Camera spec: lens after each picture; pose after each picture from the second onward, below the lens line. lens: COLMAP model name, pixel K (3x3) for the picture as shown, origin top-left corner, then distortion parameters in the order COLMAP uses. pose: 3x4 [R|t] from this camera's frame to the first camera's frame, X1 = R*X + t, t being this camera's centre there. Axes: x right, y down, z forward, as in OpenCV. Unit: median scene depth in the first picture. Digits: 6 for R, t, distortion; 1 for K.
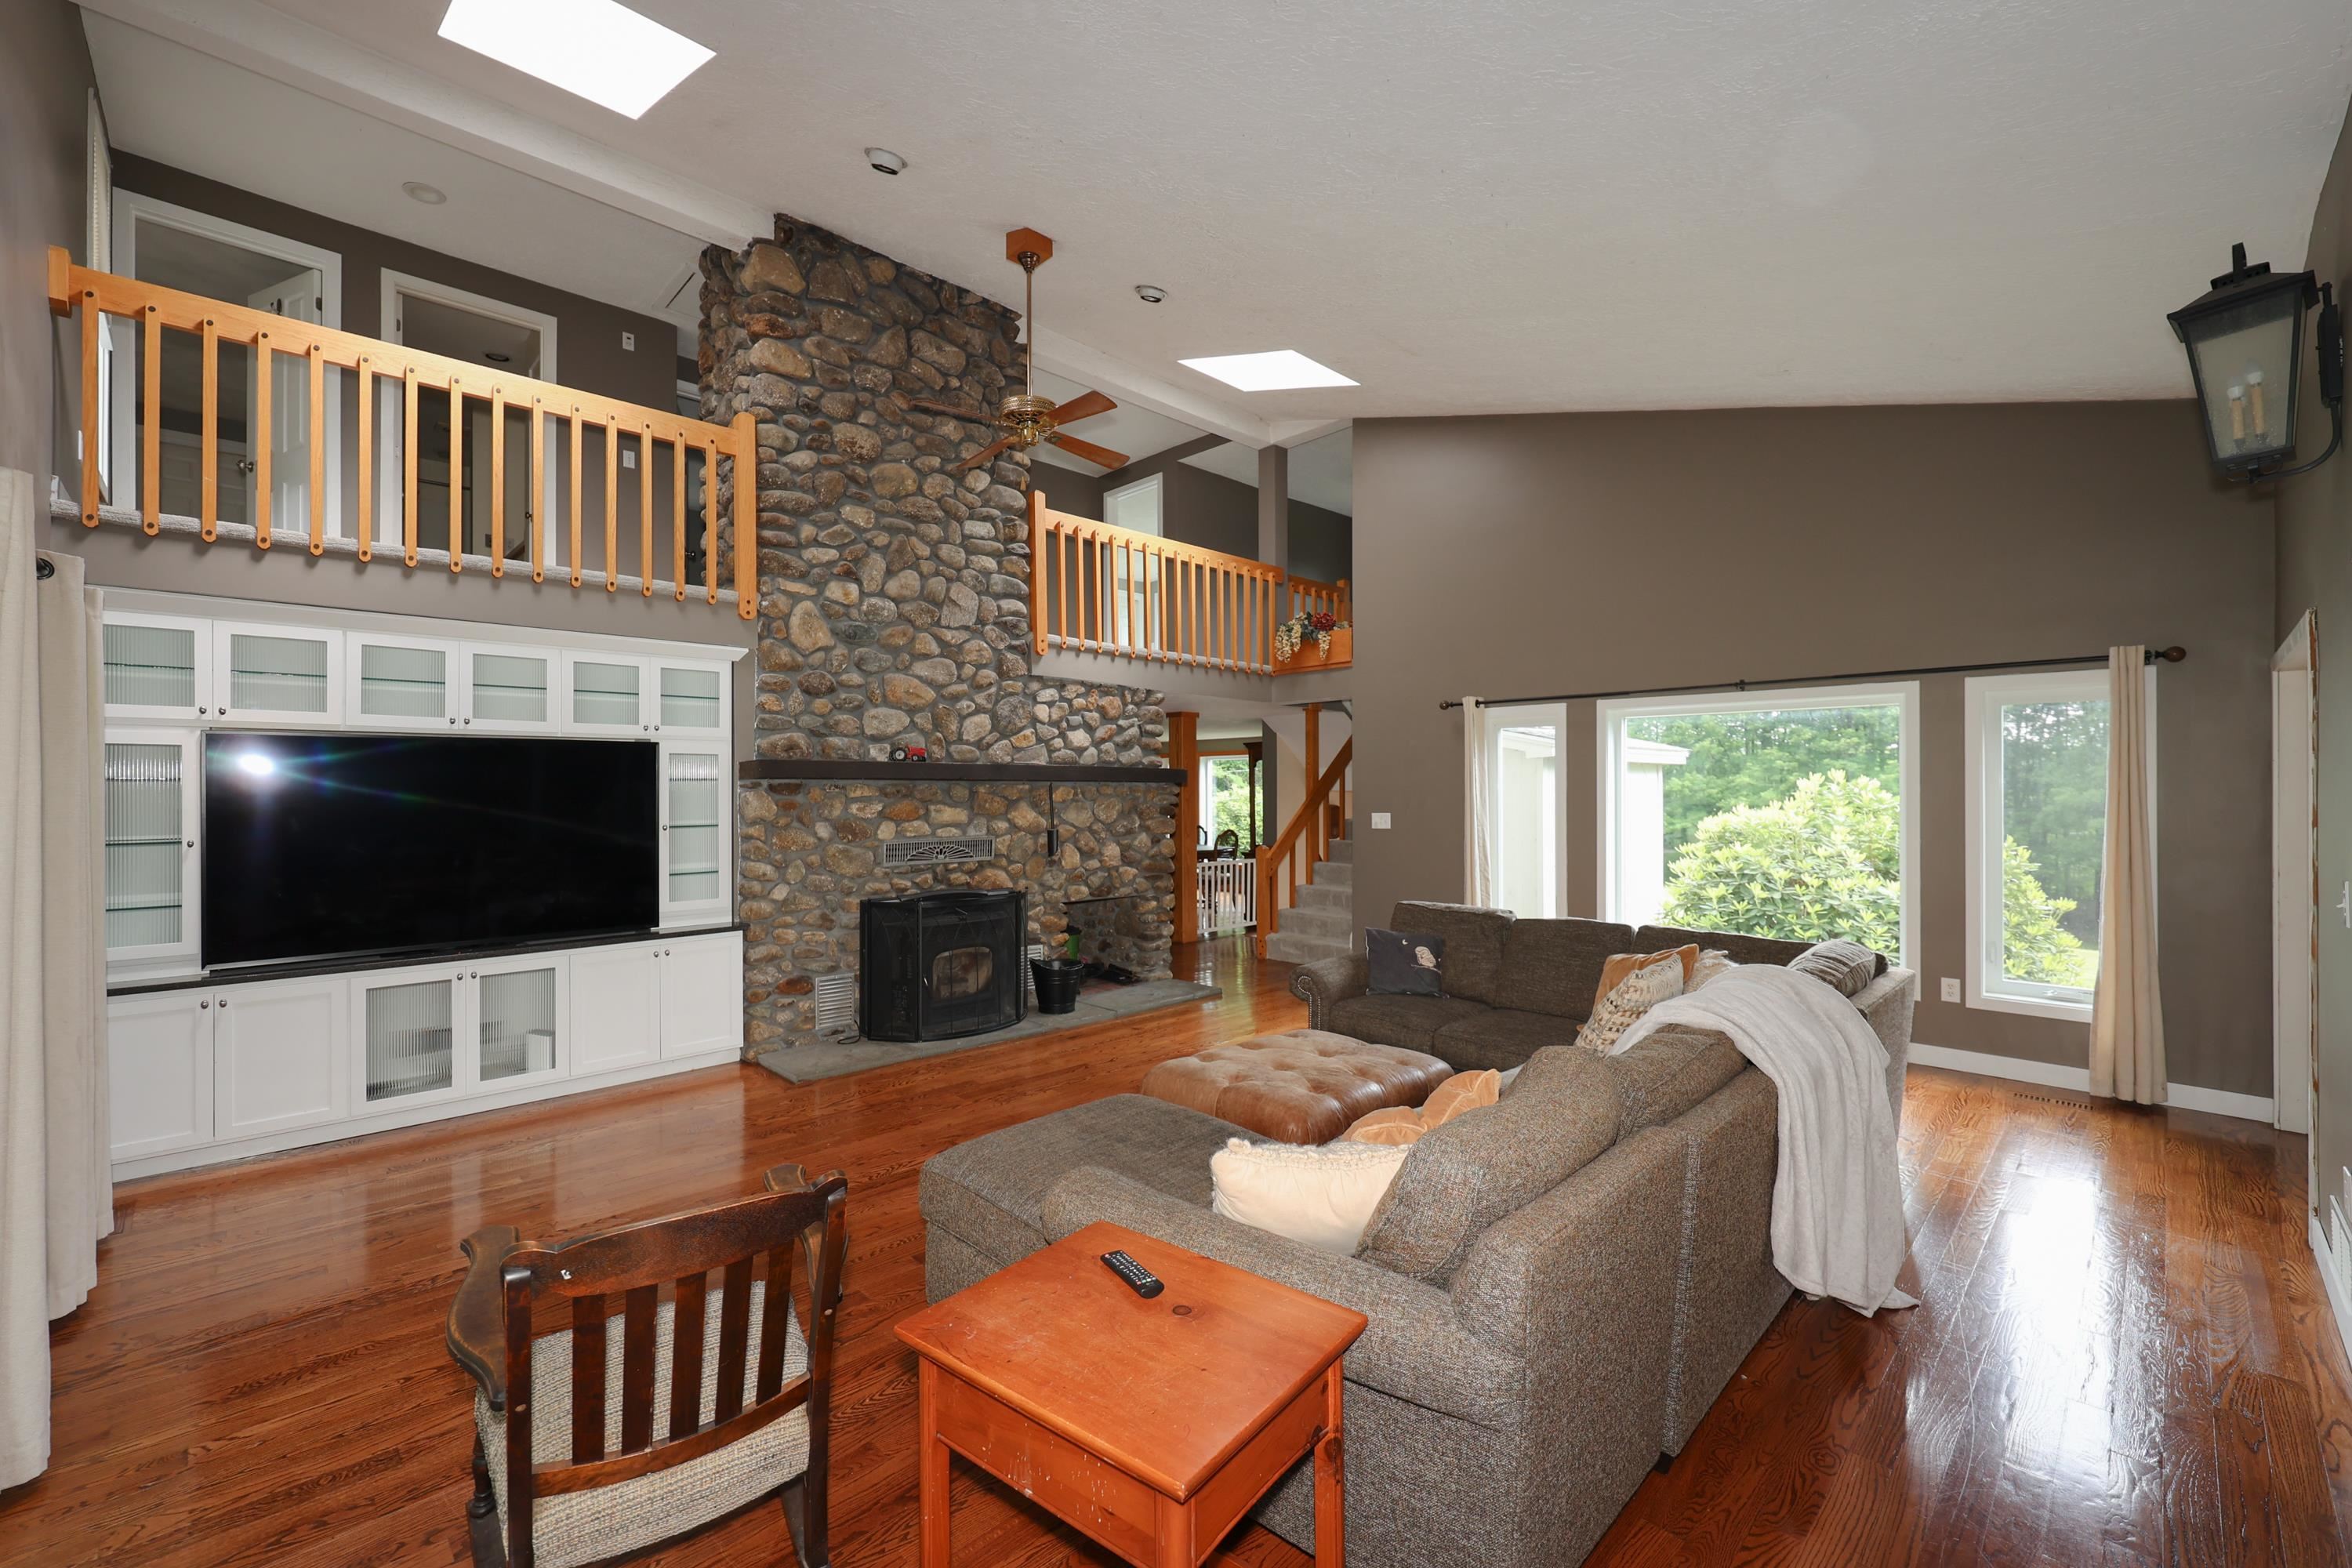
lens RADIAL K [[992.3, 0, 1169.3], [0, 992.3, 790.7], [0, 0, 1]] dist [-0.001740, -0.000022]
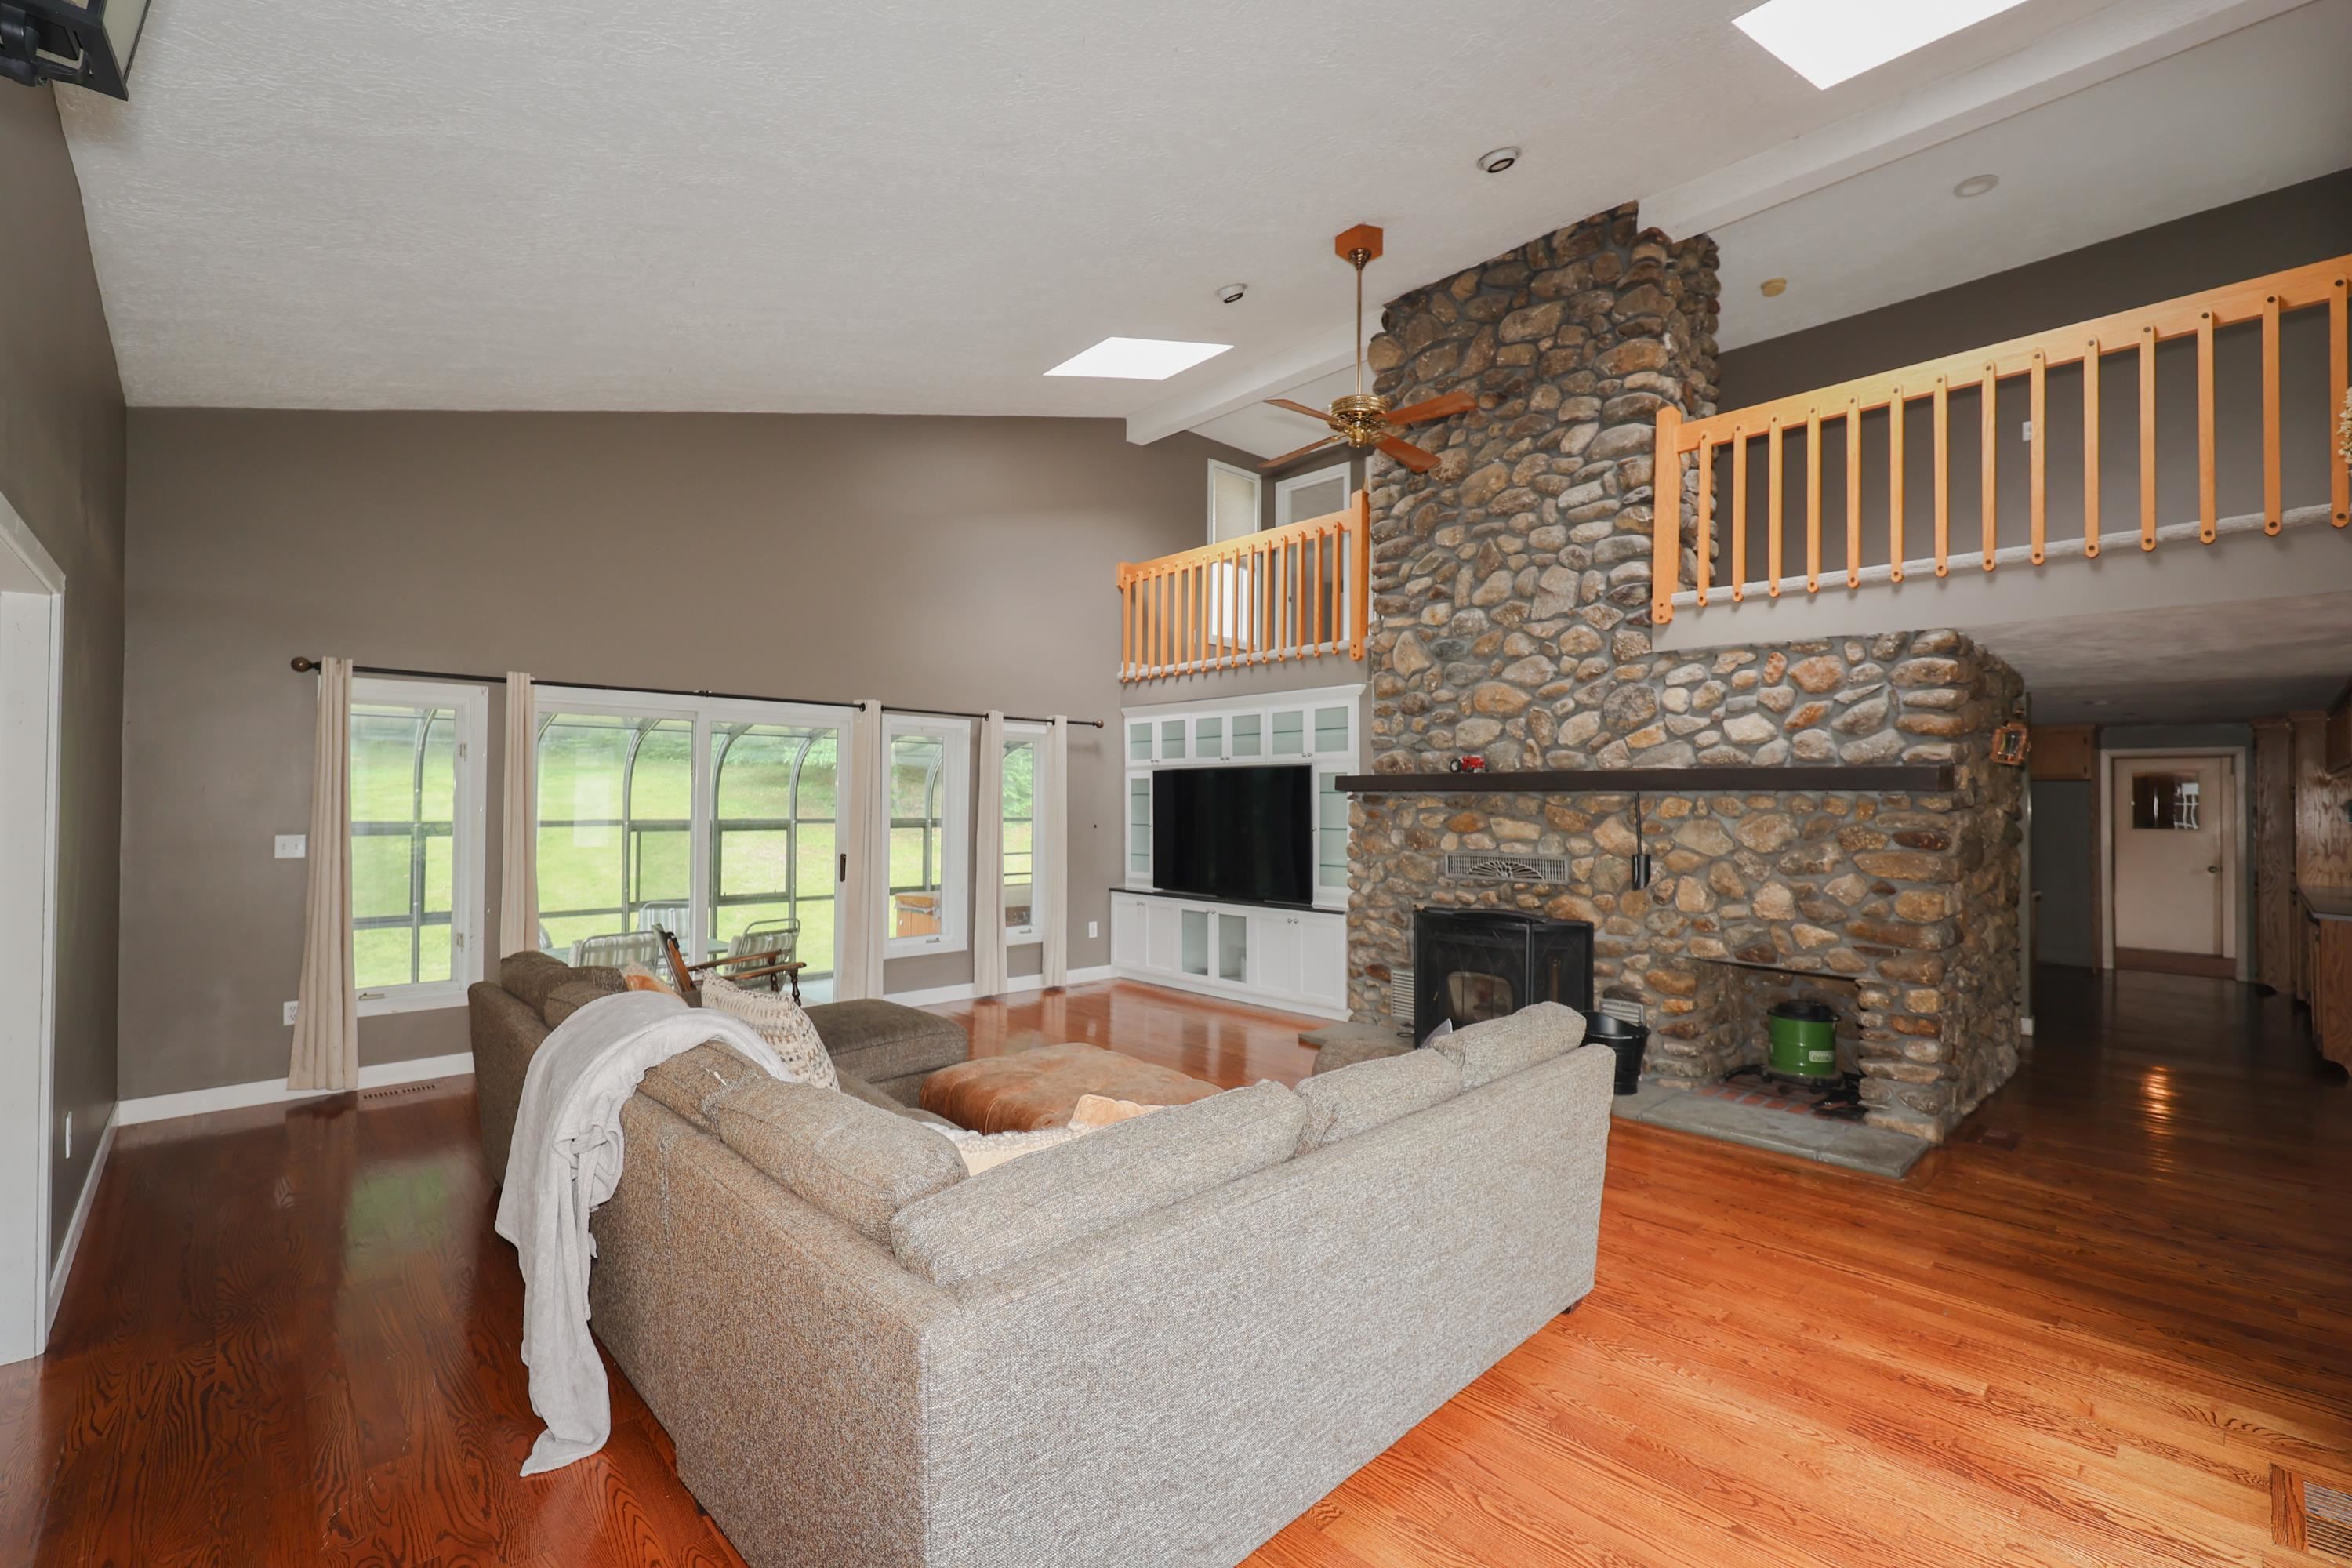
lens RADIAL K [[992.3, 0, 1163.0], [0, 992.3, 781.5], [0, 0, 1]] dist [-0.001740, -0.000022]
pose [[-0.025691, -0.016629, -0.999532, 0.688668], [-0.003103, 0.999858, -0.016555, -0.003074], [0.999665, 0.002677, -0.025739, 0.693107]]
